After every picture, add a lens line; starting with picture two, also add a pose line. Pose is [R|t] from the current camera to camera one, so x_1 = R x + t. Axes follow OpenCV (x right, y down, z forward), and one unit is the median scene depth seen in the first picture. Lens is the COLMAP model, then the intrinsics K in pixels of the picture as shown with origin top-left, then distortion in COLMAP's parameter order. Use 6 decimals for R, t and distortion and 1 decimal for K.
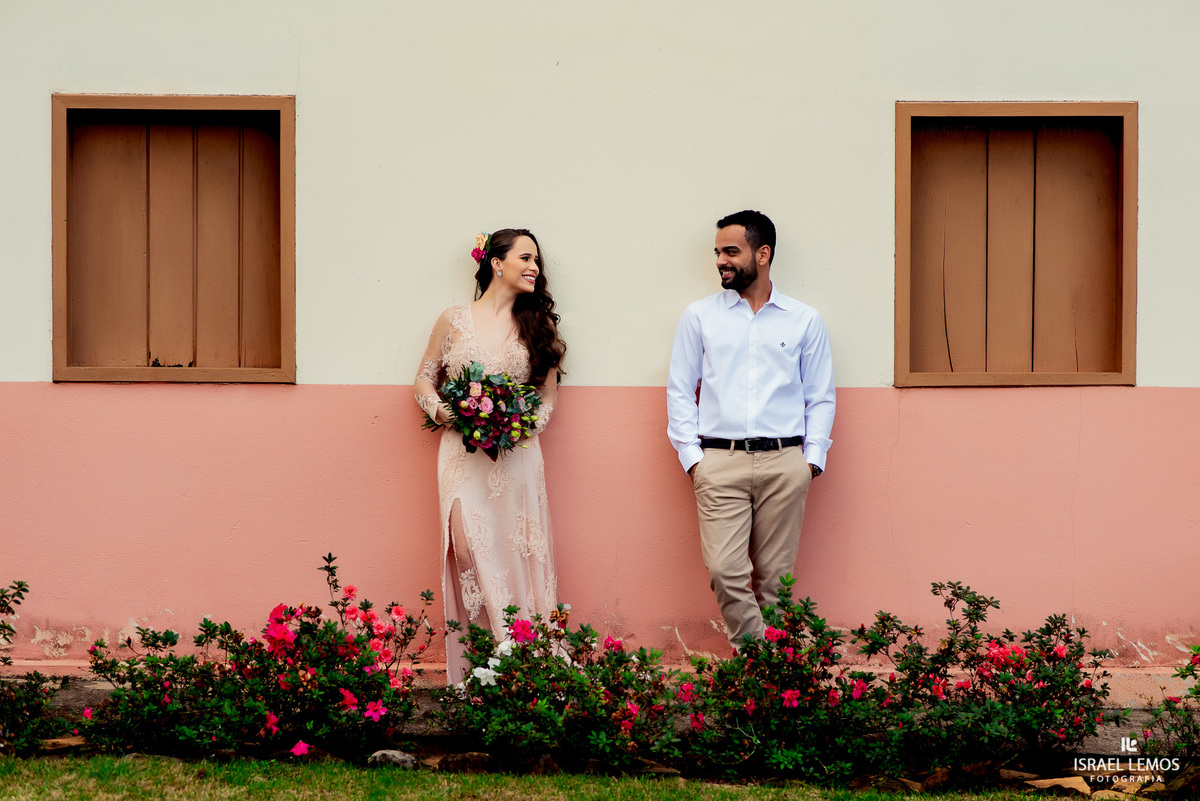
lens RADIAL K [[2753.7, 0, 594.0], [0, 2753.7, 397.8], [0, 0, 1]] dist [-0.062314, 0.000000]
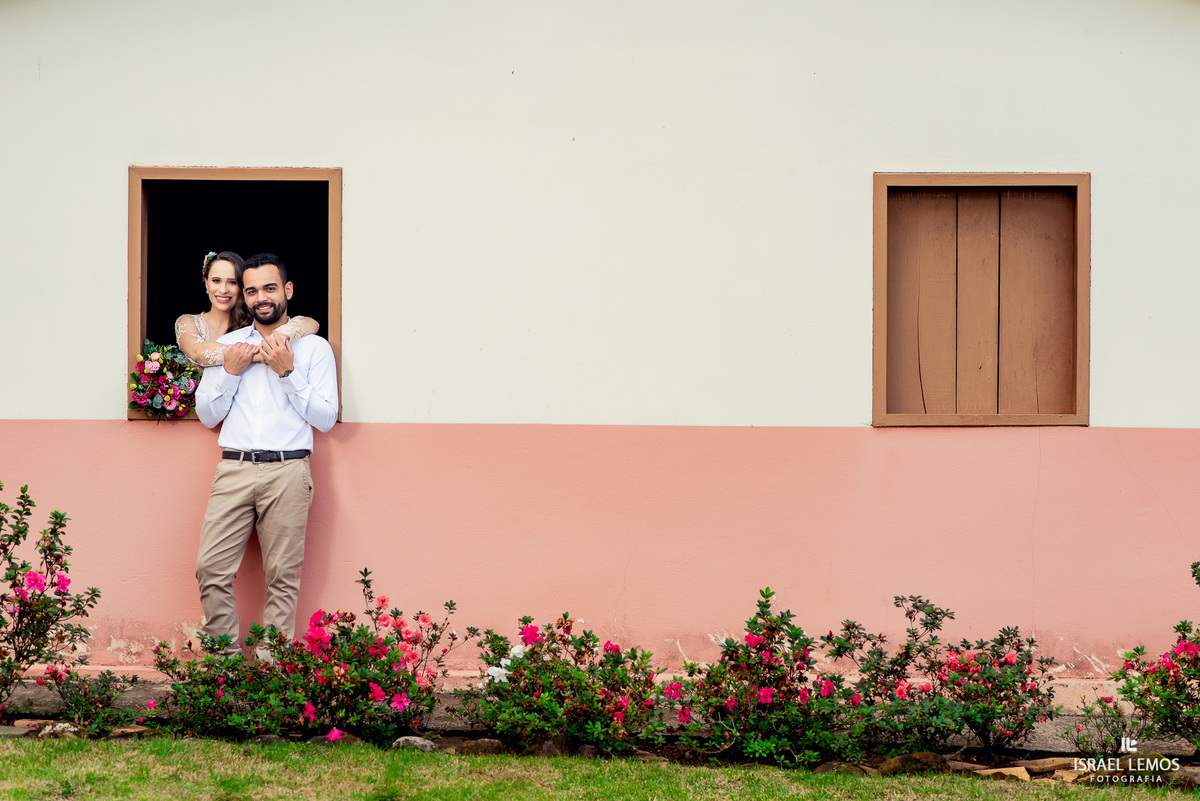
lens RADIAL K [[2753.7, 0, 601.2], [0, 2753.7, 399.8], [0, 0, 1]] dist [-0.062314, 0.000000]
pose [[0.999323, 0.002326, -0.036729, 0.042794], [-0.003324, 0.999626, -0.027130, 0.017262], [0.036652, 0.027233, 0.998957, -0.135426]]
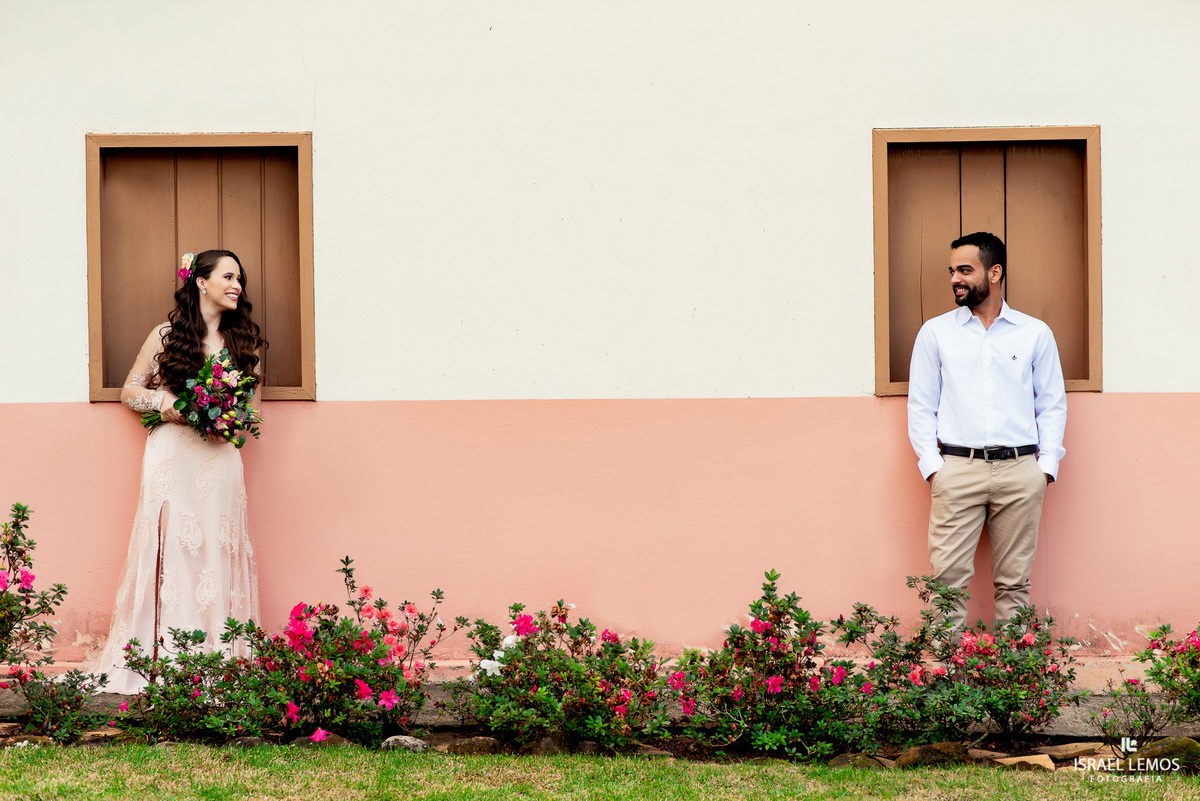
lens RADIAL K [[2753.7, 0, 598.8], [0, 2753.7, 400.0], [0, 0, 1]] dist [-0.062314, 0.000000]
pose [[0.999752, -0.014007, -0.017302, 0.021808], [0.013818, 0.999844, -0.010982, 0.008450], [0.017453, 0.010740, 0.999790, -0.074554]]
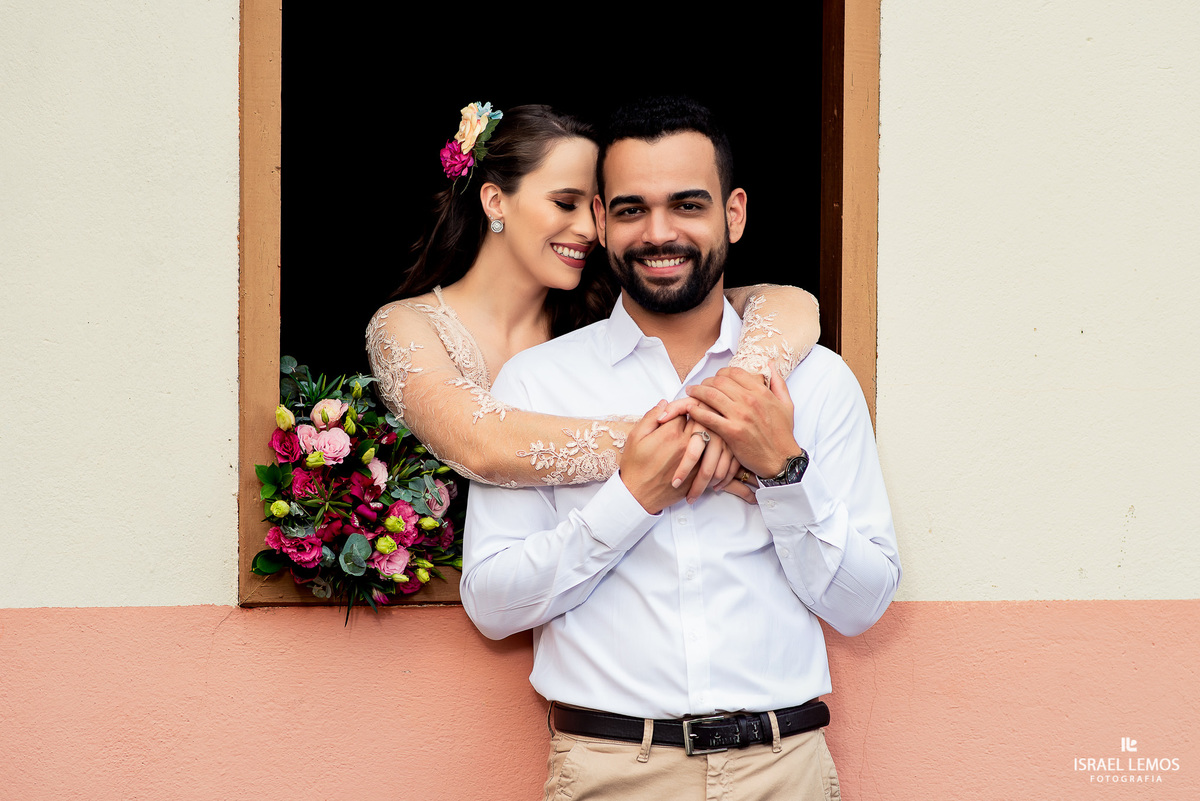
lens RADIAL K [[2753.7, 0, 606.0], [0, 2753.7, 405.7], [0, 0, 1]] dist [-0.062314, 0.000000]
pose [[0.990676, -0.001219, 0.136234, -0.213041], [0.002154, 0.999975, -0.006718, -0.032248], [-0.136222, 0.006949, 0.990654, 0.674843]]
